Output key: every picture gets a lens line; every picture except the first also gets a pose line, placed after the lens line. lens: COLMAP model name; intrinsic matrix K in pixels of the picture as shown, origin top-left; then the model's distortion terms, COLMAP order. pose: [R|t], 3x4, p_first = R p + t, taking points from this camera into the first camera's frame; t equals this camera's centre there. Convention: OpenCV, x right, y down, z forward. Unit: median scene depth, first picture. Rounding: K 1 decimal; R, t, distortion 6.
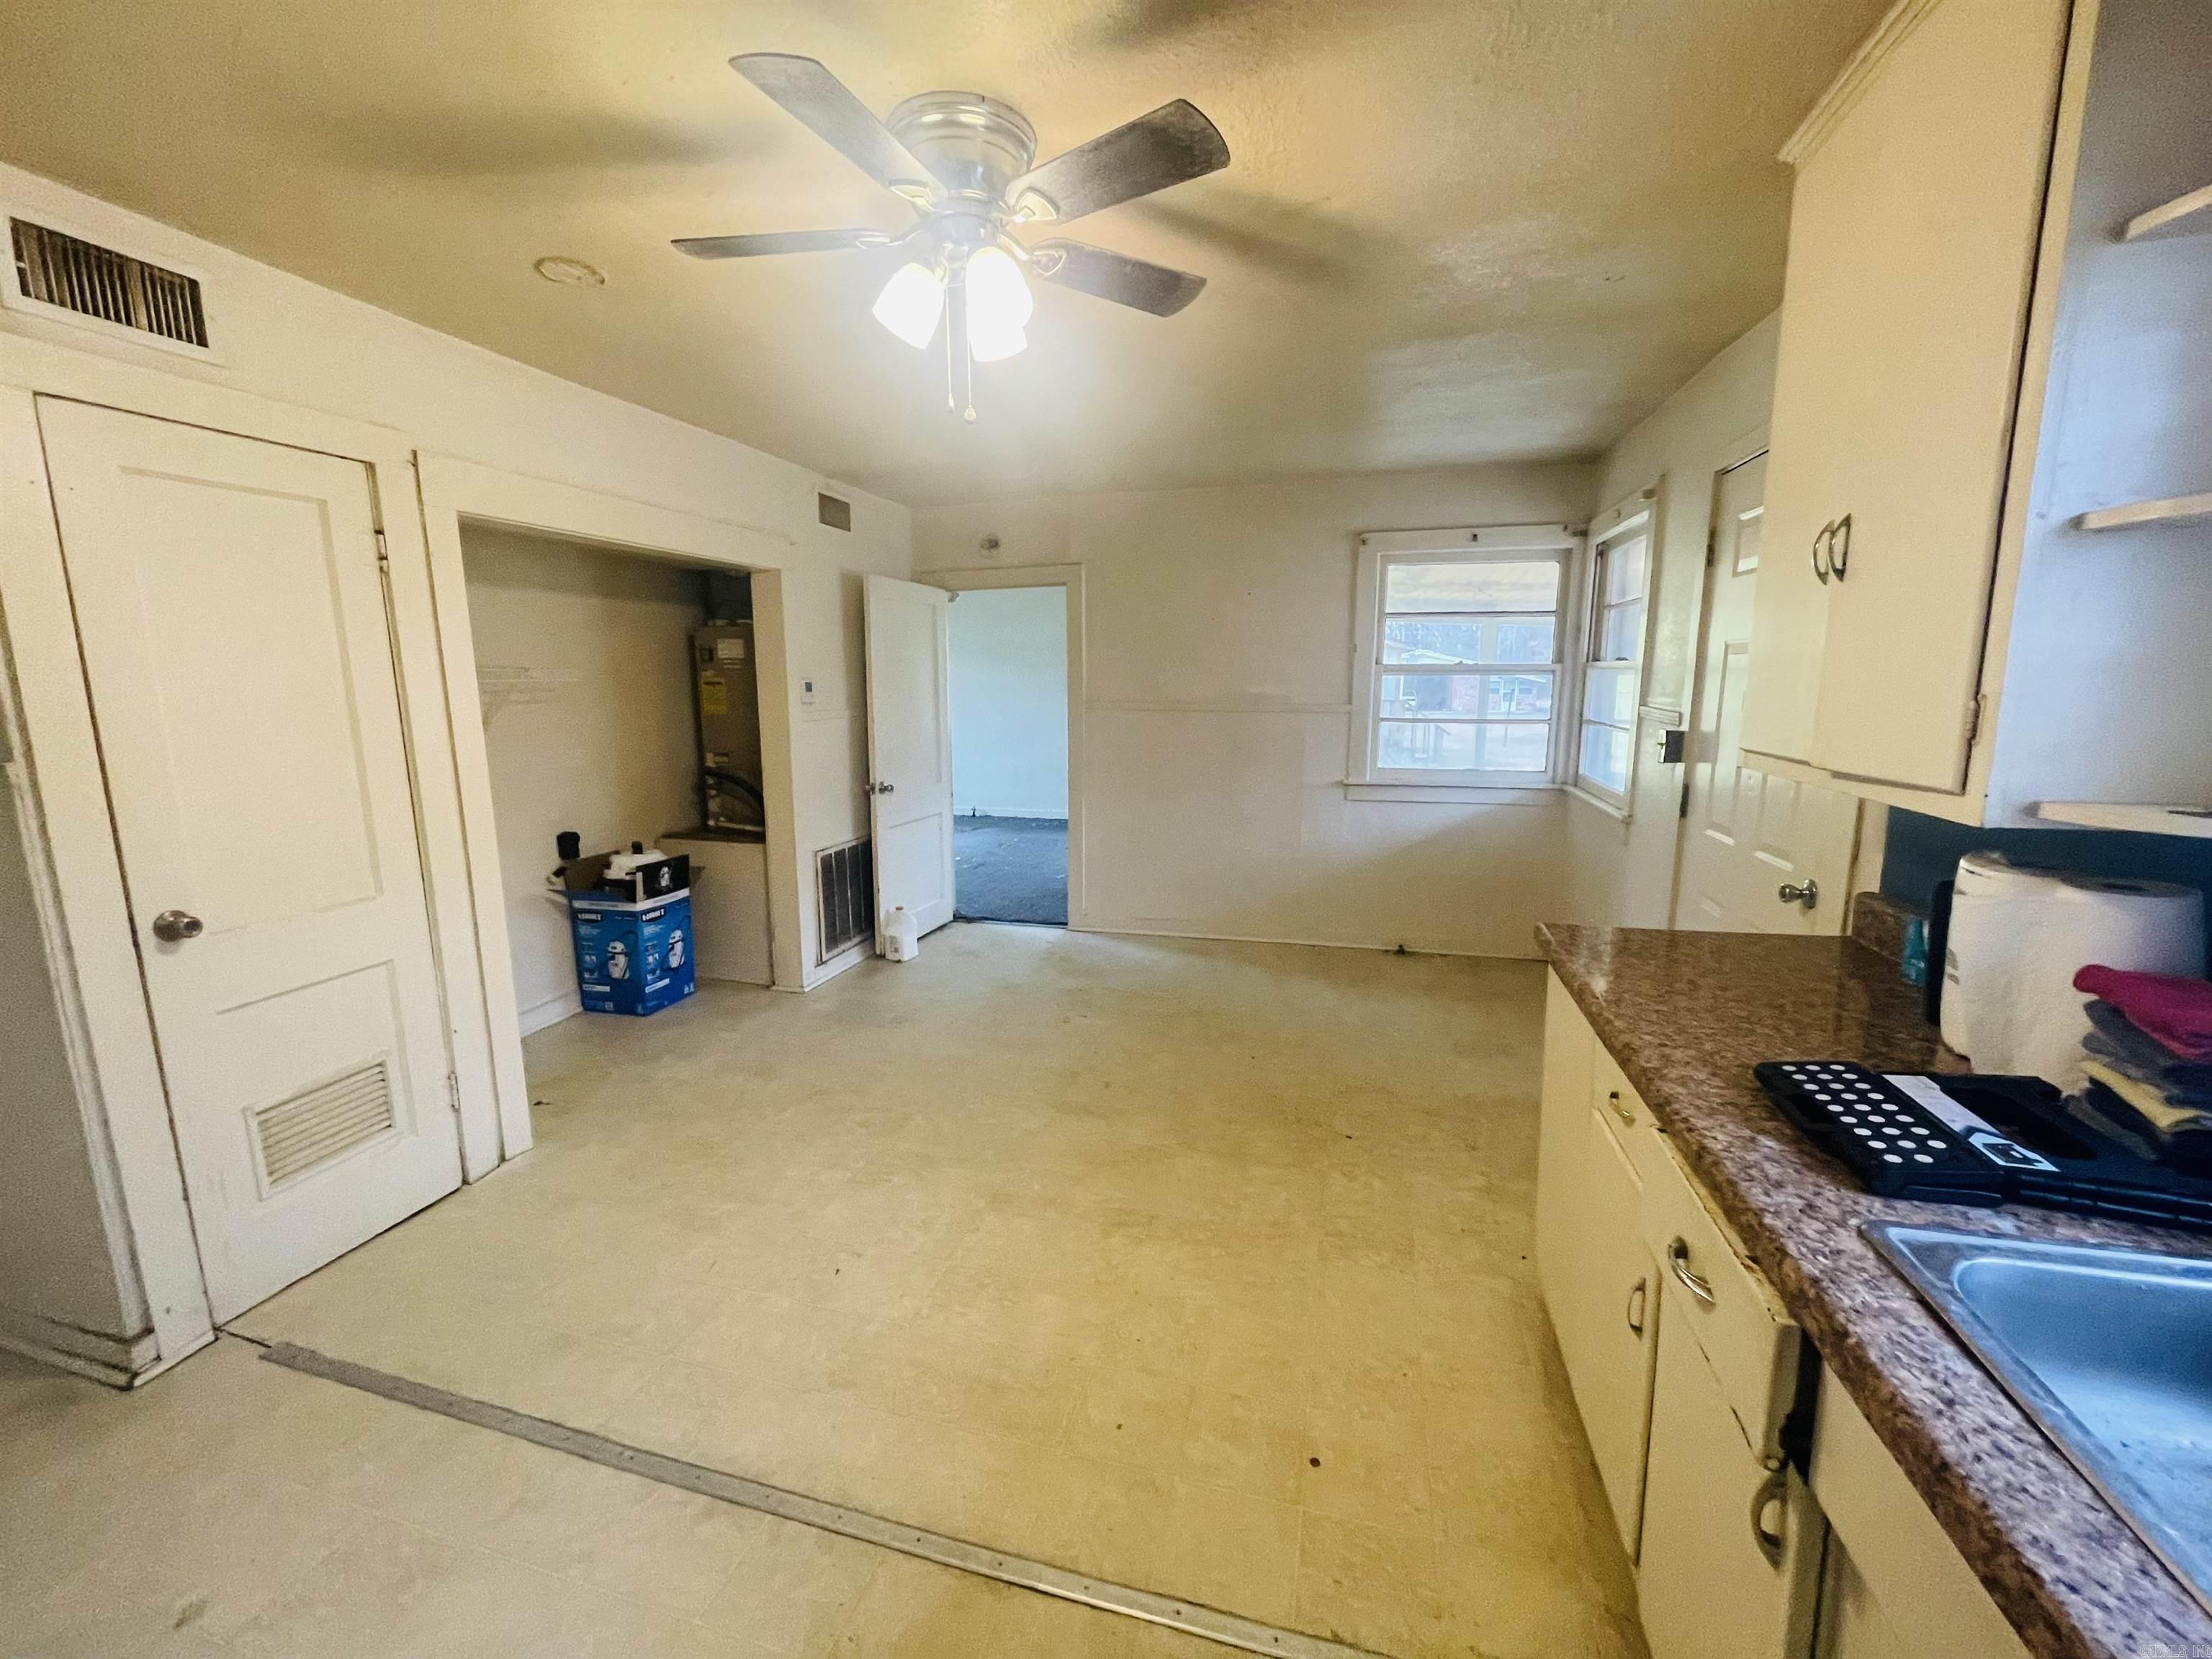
lens RADIAL K [[892.1, 0, 1100.8], [0, 892.1, 823.5], [0, 0, 1]] dist [0.001951, -0.000228]
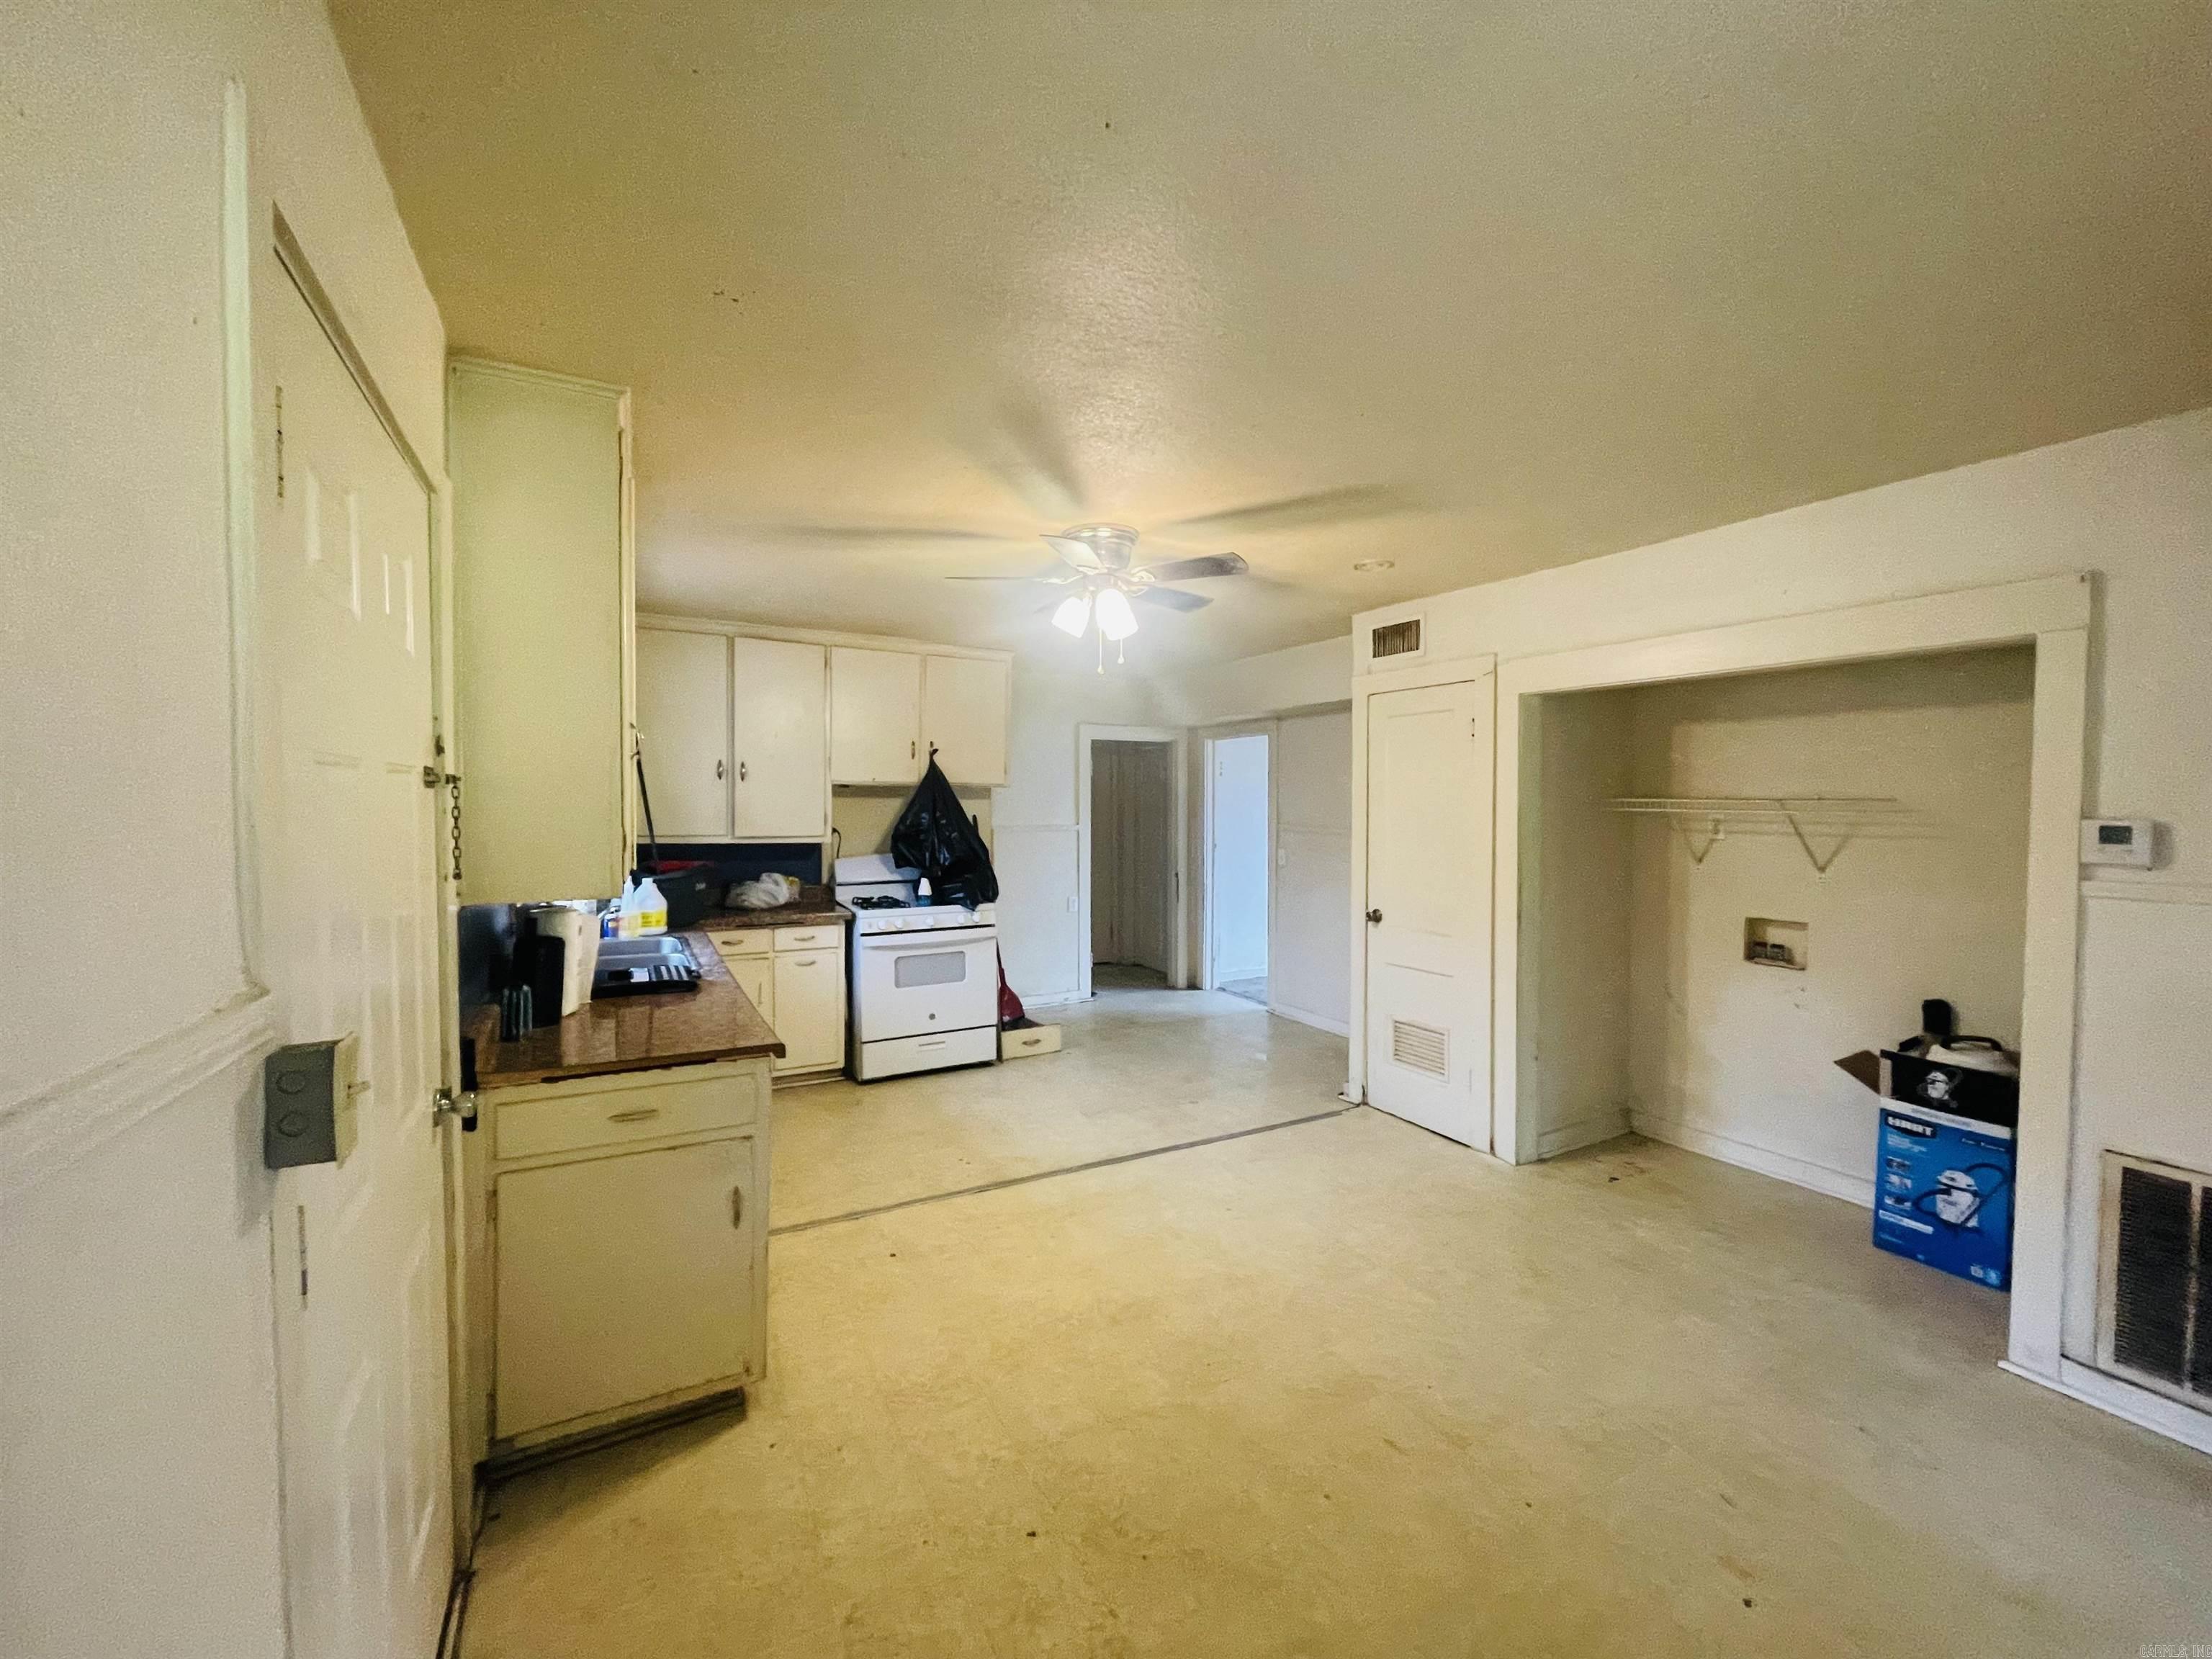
lens RADIAL K [[892.1, 0, 1103.6], [0, 892.1, 827.7], [0, 0, 1]] dist [0.001951, -0.000228]
pose [[-0.715912, 0.026818, -0.697675, 0.465071], [-0.112289, 0.981831, 0.152965, -0.170249], [0.689102, 0.187851, -0.699893, 0.960174]]
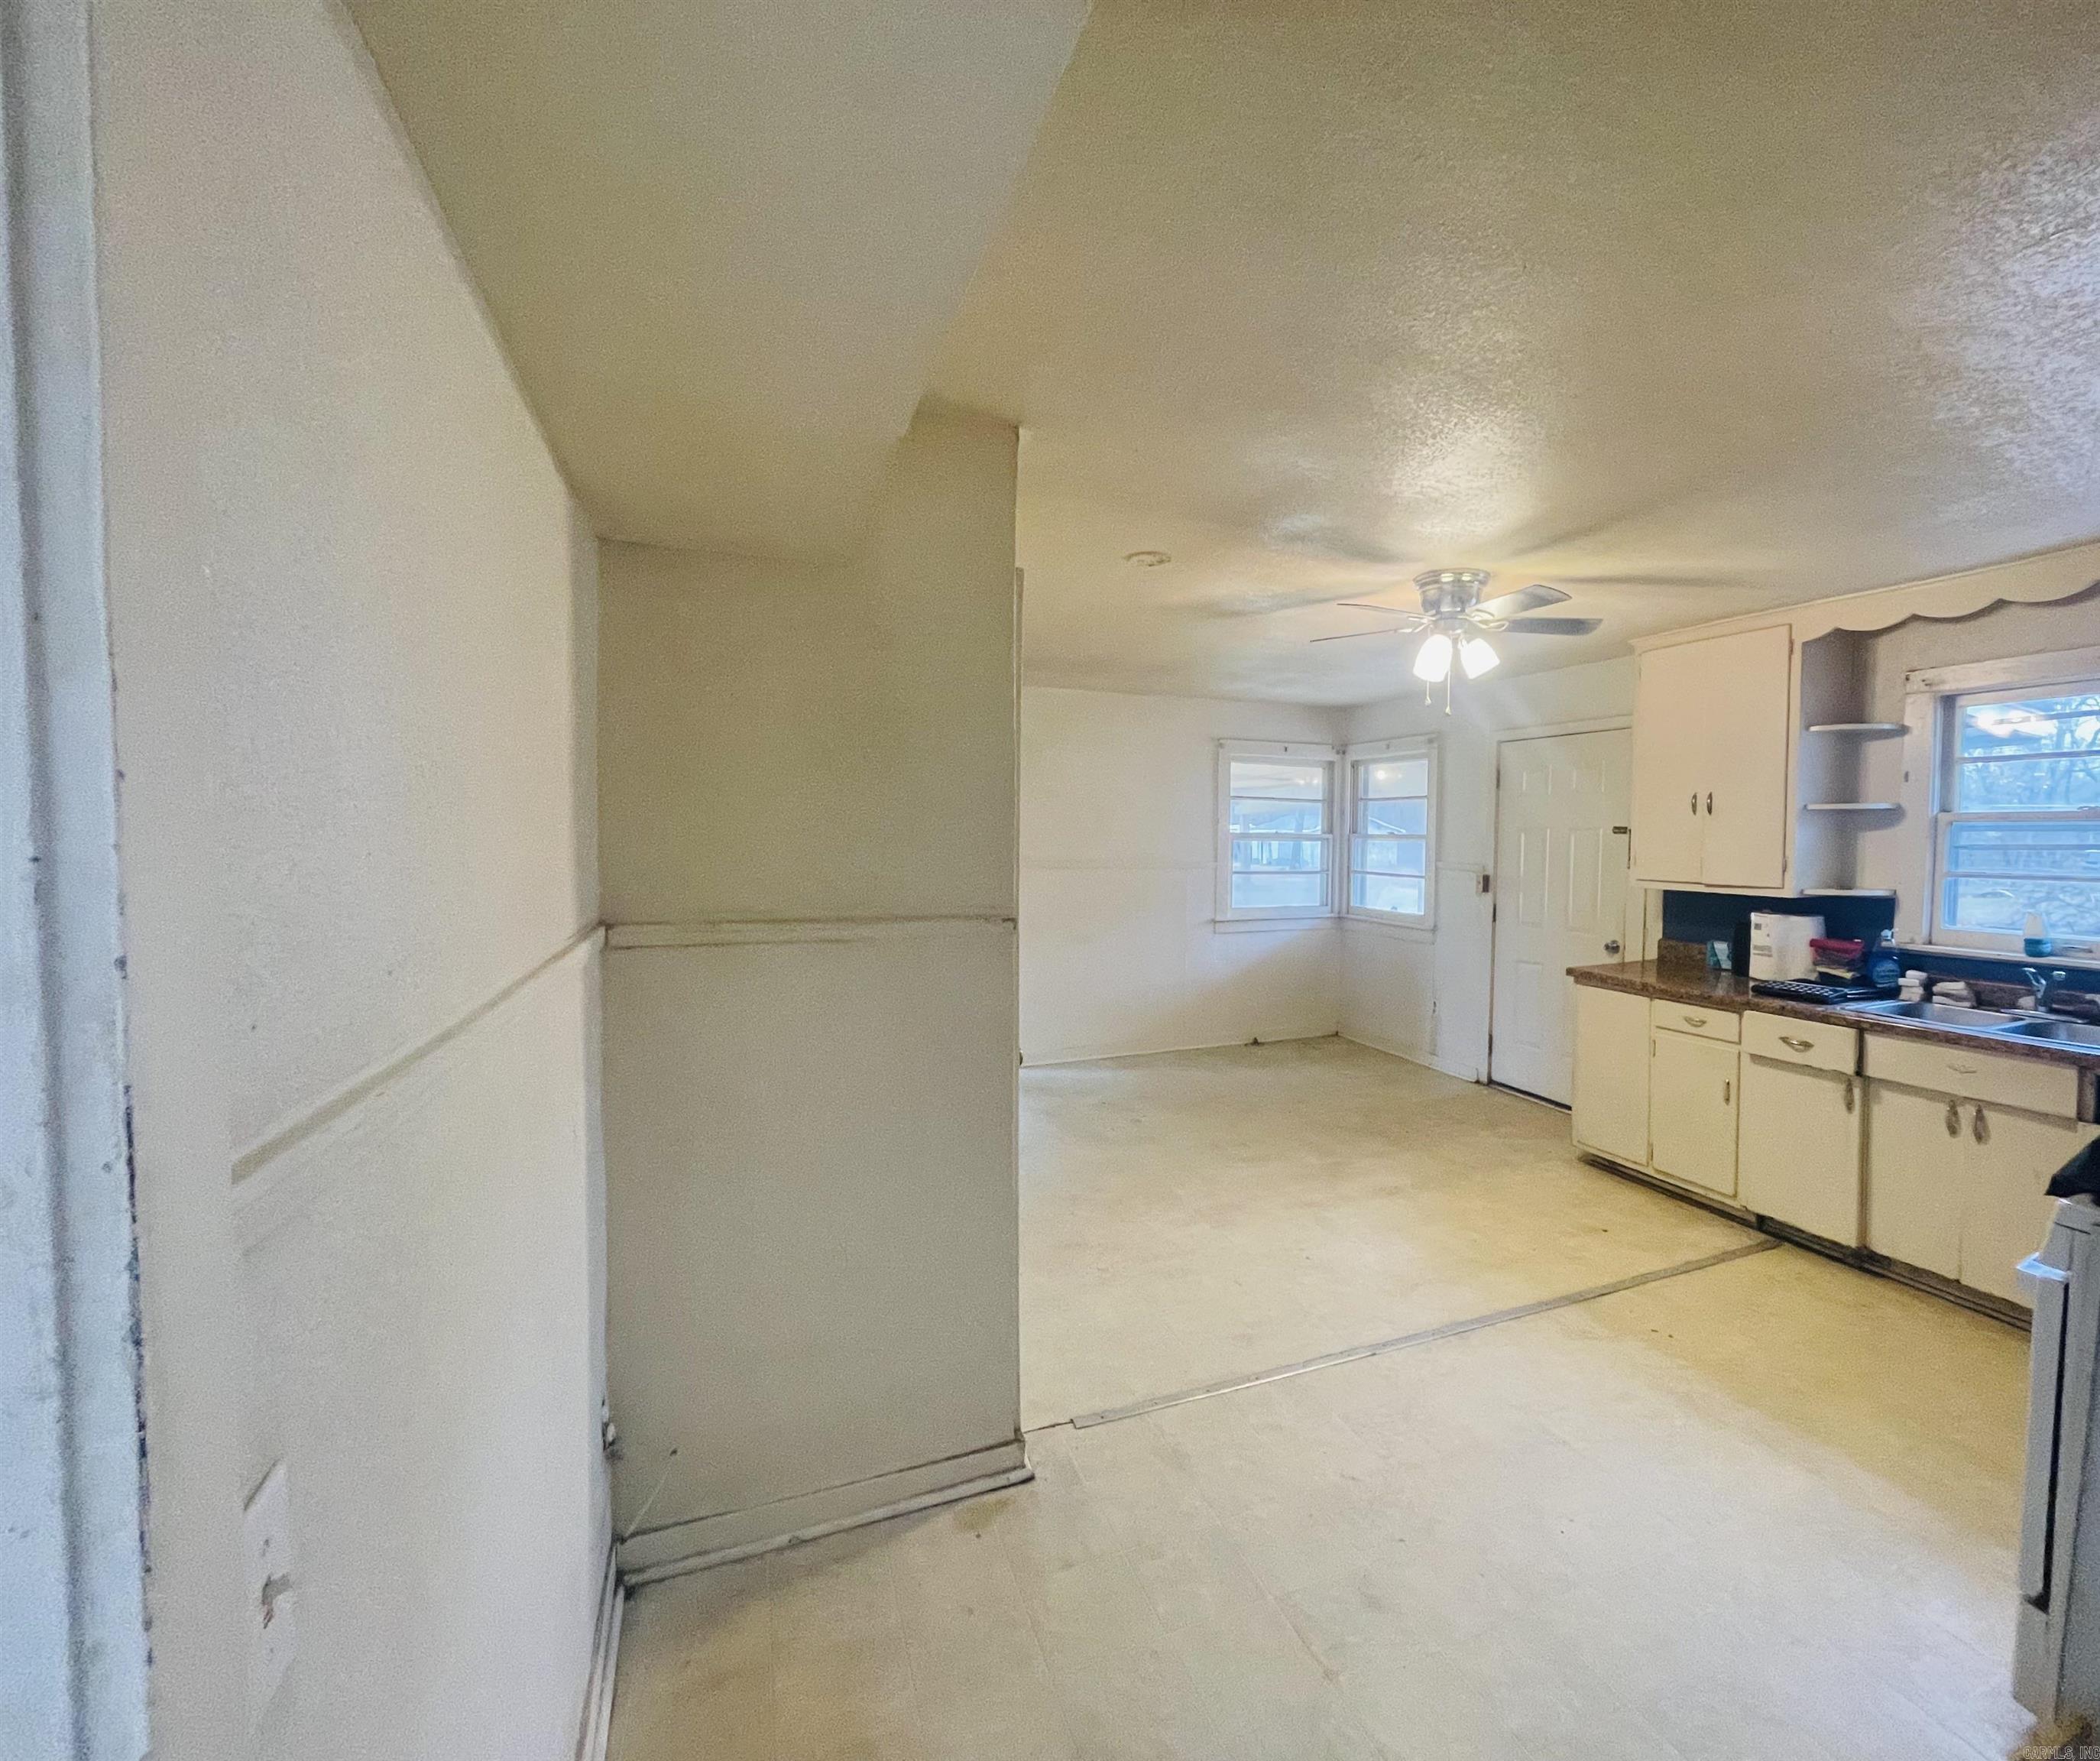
lens RADIAL K [[947.2, 0, 1168.7], [0, 947.2, 875.2], [0, 0, 1]] dist [-0.000342, 0.000052]
pose [[0.764601, -0.015137, 0.644326, -0.778058], [0.091525, 0.992143, -0.085302, 0.002284], [-0.637972, 0.124194, 0.759979, -0.043149]]
